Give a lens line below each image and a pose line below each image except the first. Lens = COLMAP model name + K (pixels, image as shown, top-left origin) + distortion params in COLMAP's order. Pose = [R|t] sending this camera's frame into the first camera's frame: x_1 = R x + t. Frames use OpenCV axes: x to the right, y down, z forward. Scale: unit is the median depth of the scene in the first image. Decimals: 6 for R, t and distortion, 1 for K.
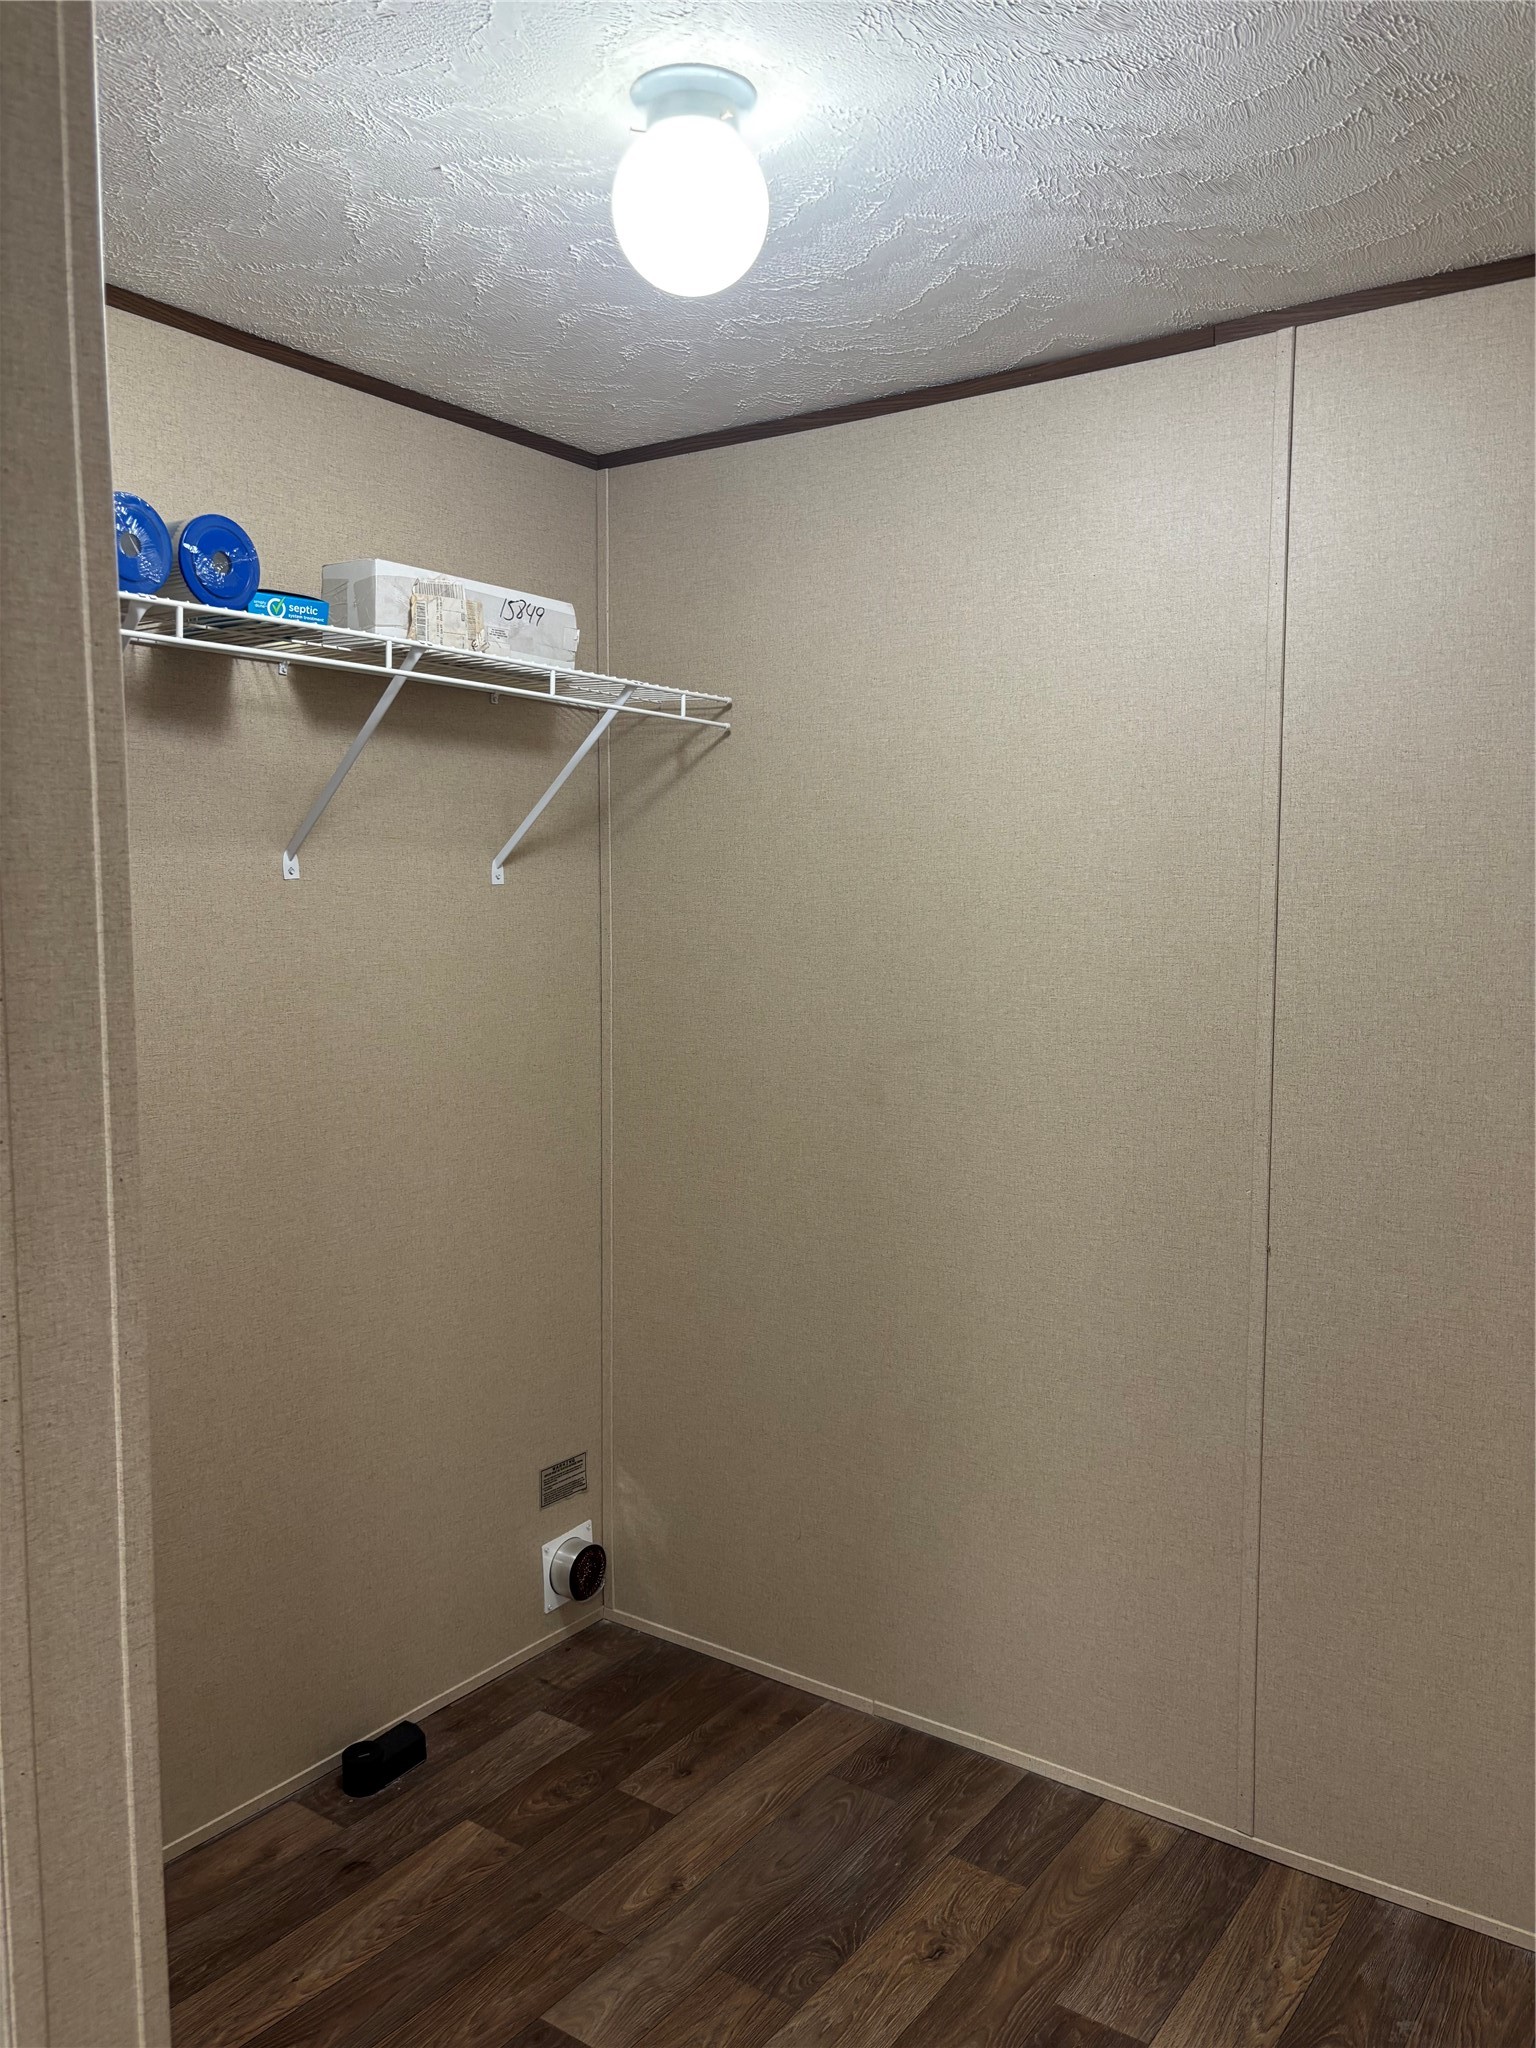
lens RADIAL K [[1554.3, 0, 766.7], [0, 1554.3, 1027.7], [0, 0, 1]] dist [0.073880, -0.076289]
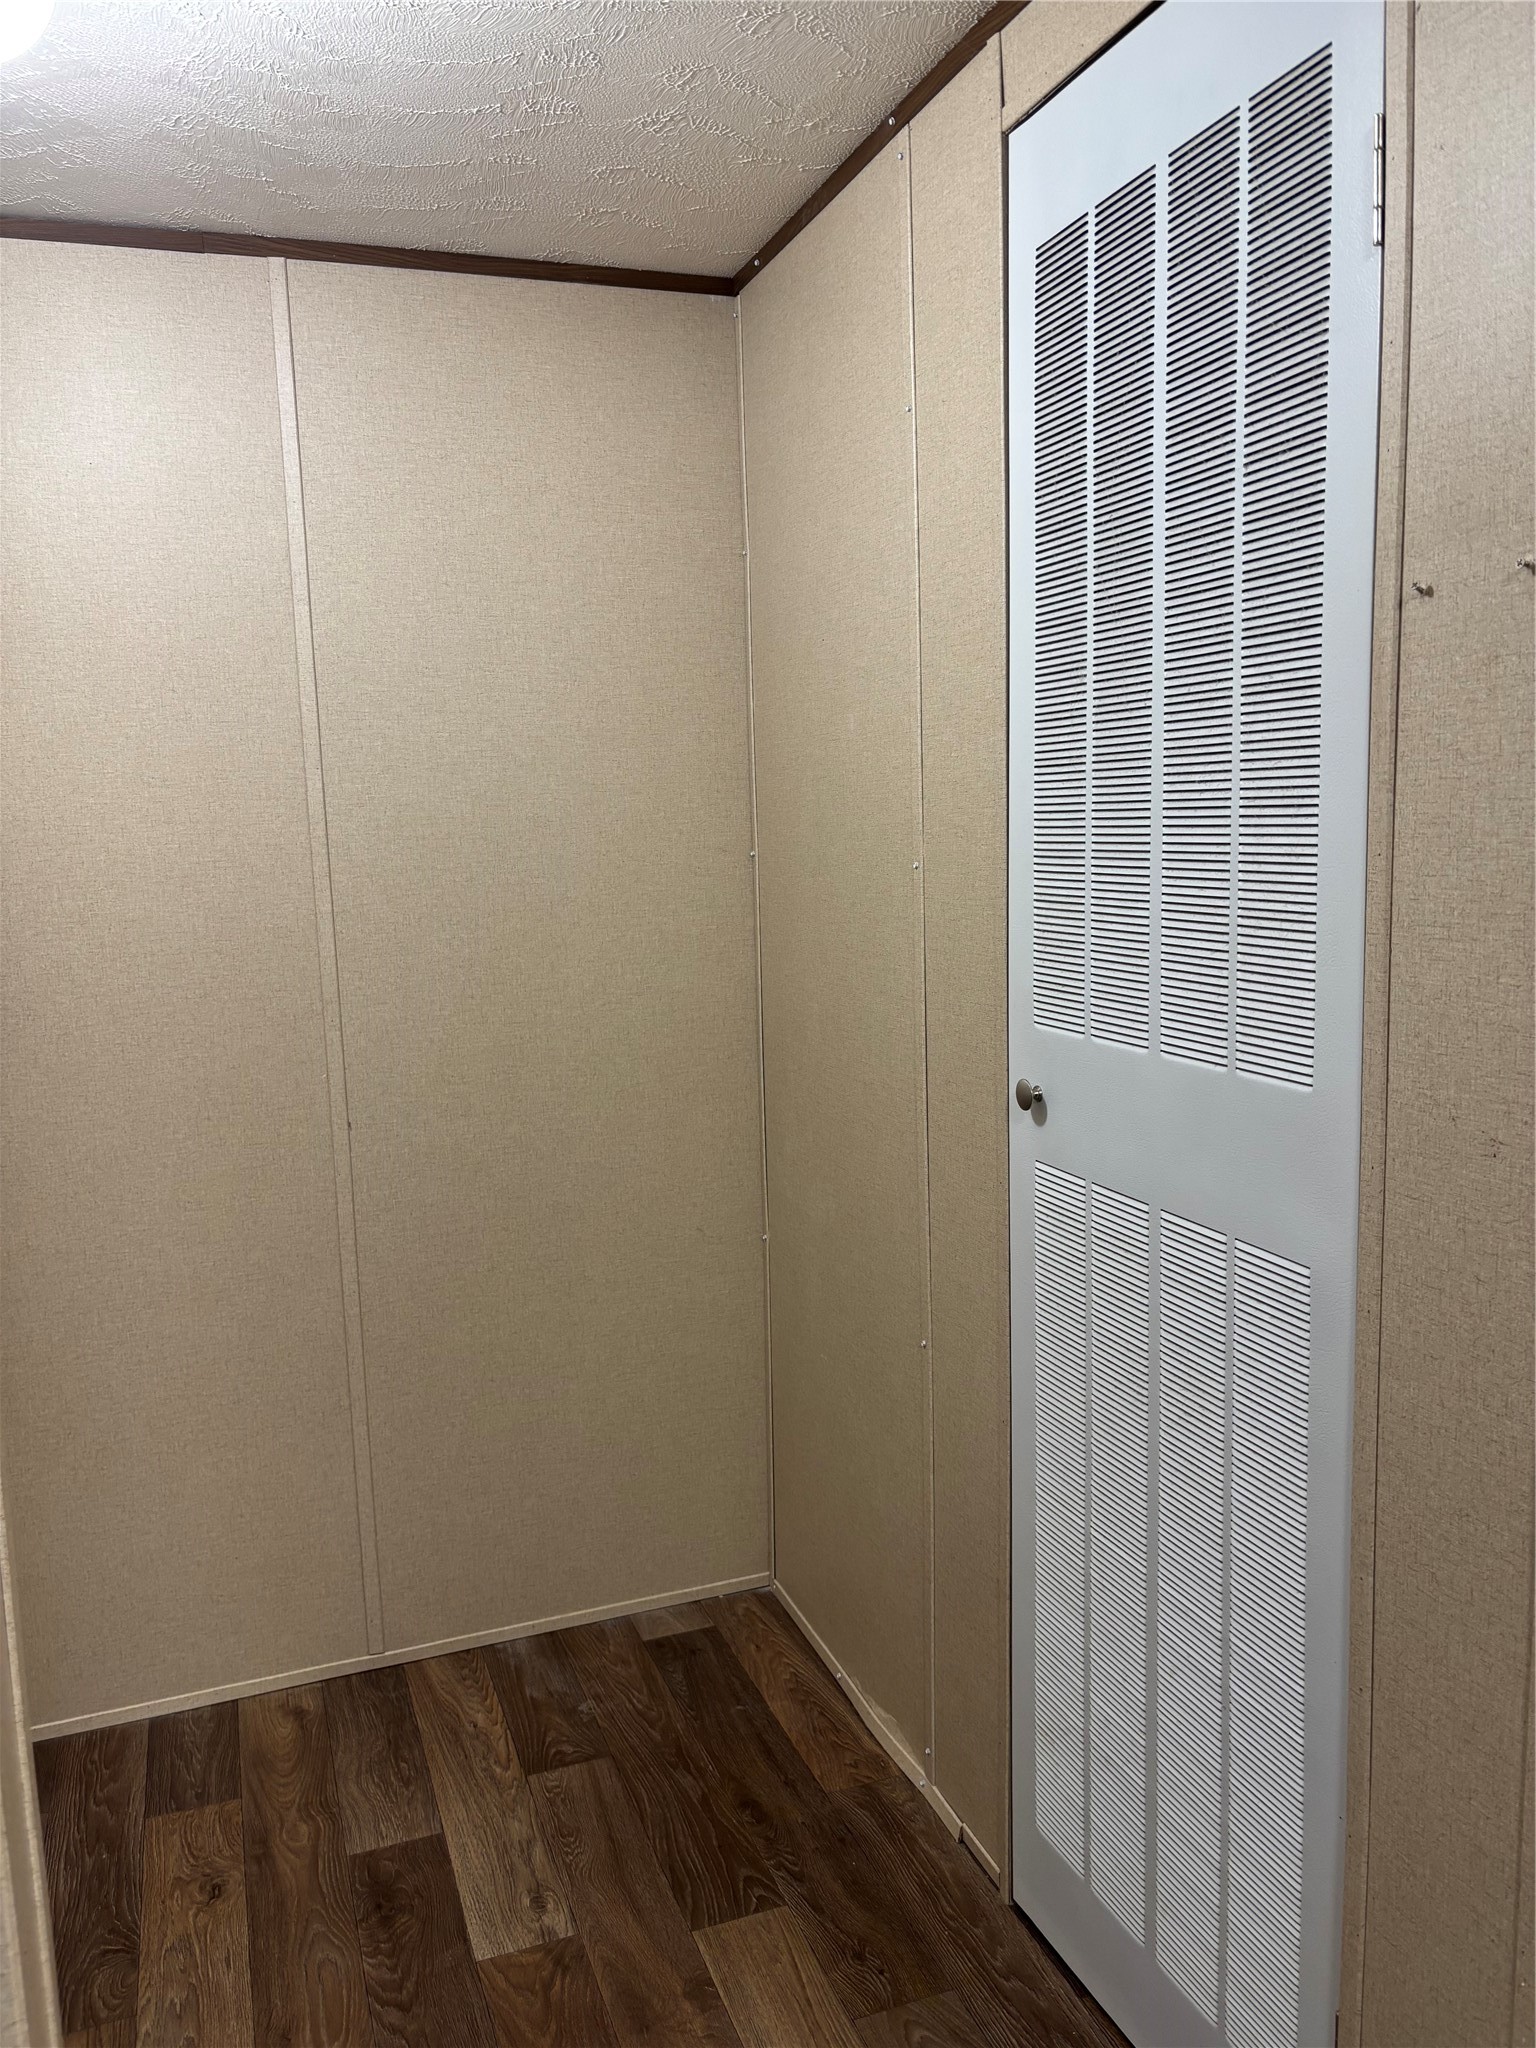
lens RADIAL K [[1554.3, 0, 761.0], [0, 1554.3, 1018.9], [0, 0, 1]] dist [0.073880, -0.076289]
pose [[0.576608, -0.130713, 0.806497, -0.403649], [0.108122, 0.990645, 0.083257, 0.009875], [-0.809835, 0.039194, 0.585347, 0.135562]]
